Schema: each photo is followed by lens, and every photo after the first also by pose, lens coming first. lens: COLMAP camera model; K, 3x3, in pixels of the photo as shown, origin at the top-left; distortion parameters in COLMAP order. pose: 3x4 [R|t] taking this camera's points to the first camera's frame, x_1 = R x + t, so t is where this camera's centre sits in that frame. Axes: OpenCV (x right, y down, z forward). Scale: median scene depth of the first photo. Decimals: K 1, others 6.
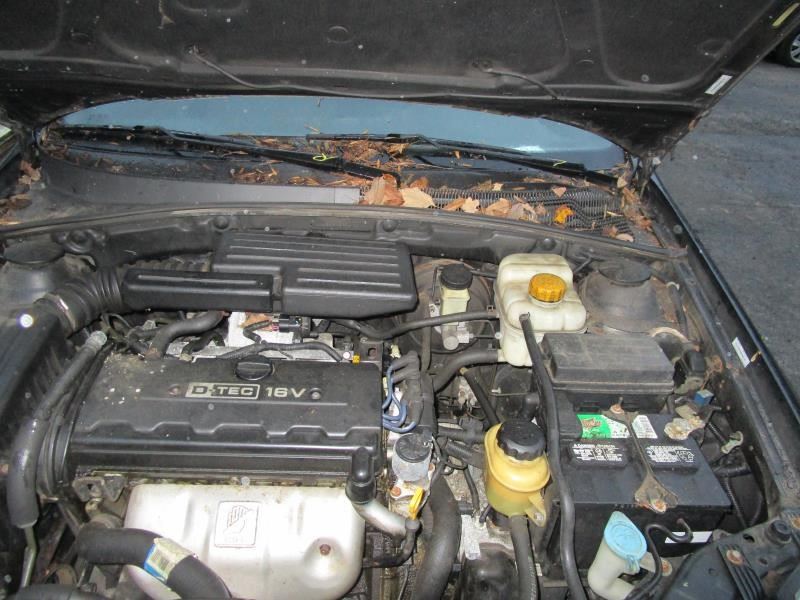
lens RADIAL K [[579.9, 0, 396.8], [0, 579.9, 289.1], [0, 0, 1]] dist [-0.041544, 0.036414]
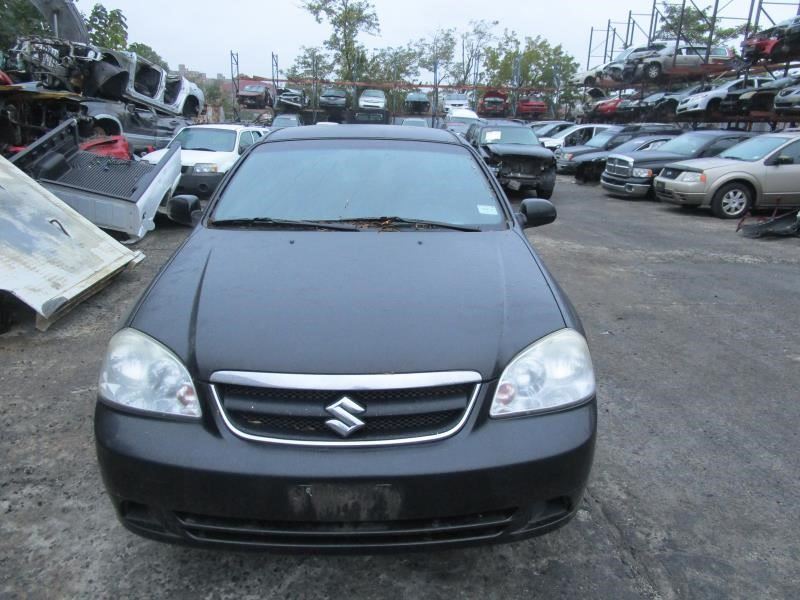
lens RADIAL K [[567.9, 0, 393.6], [0, 567.9, 302.9], [0, 0, 1]] dist [-0.016218, 0.001148]
pose [[0.998852, -0.044645, -0.017359, 0.061016], [0.038286, 0.961880, -0.270779, 0.659691], [0.028786, 0.269803, 0.962485, -0.960710]]
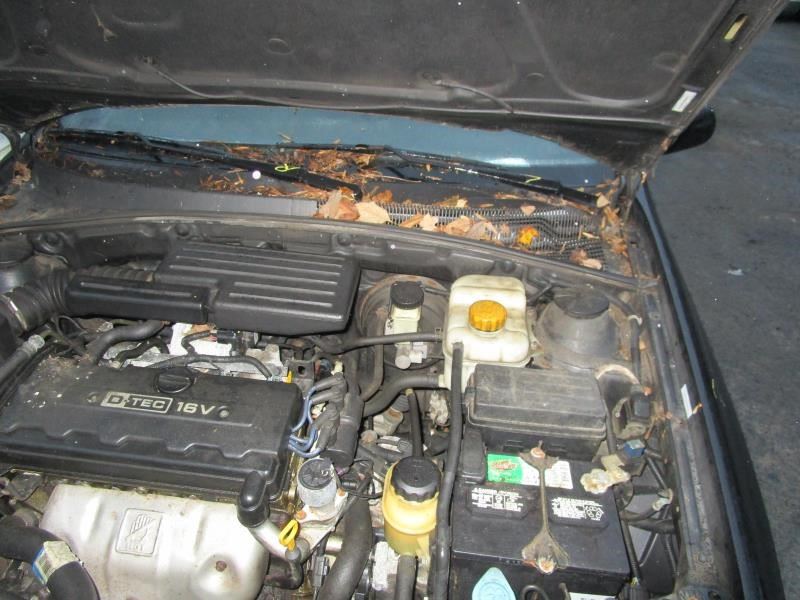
lens RADIAL K [[567.9, 0, 393.6], [0, 567.9, 302.9], [0, 0, 1]] dist [-0.016218, 0.001148]
pose [[0.990236, 0.056677, -0.127361, 0.219036], [-0.050765, 0.997498, 0.049197, -0.059367], [0.129831, -0.042251, 0.990636, 0.053347]]
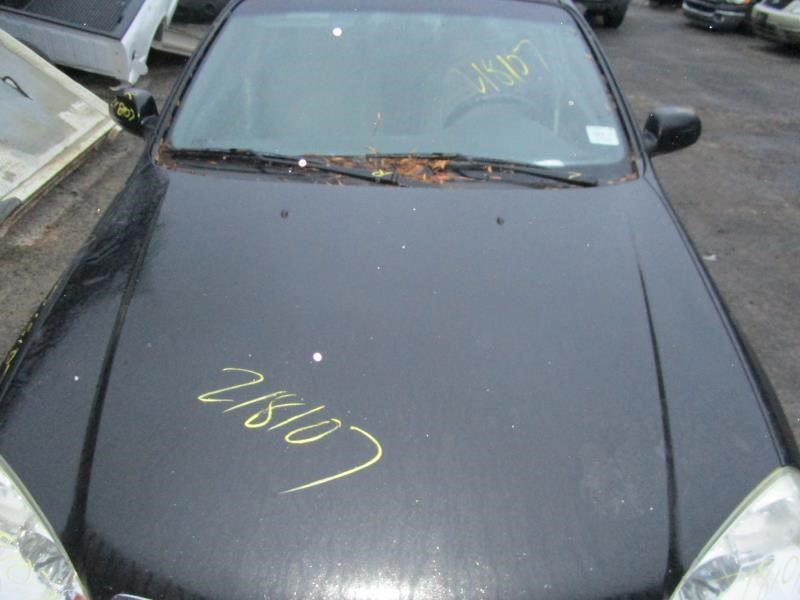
lens RADIAL K [[567.9, 0, 393.6], [0, 567.9, 302.9], [0, 0, 1]] dist [-0.016218, 0.001148]
pose [[0.997386, 0.004409, -0.072125, -0.010729], [-0.002832, 0.999755, 0.021958, 0.028627], [0.072204, -0.021696, 0.997154, -0.252688]]
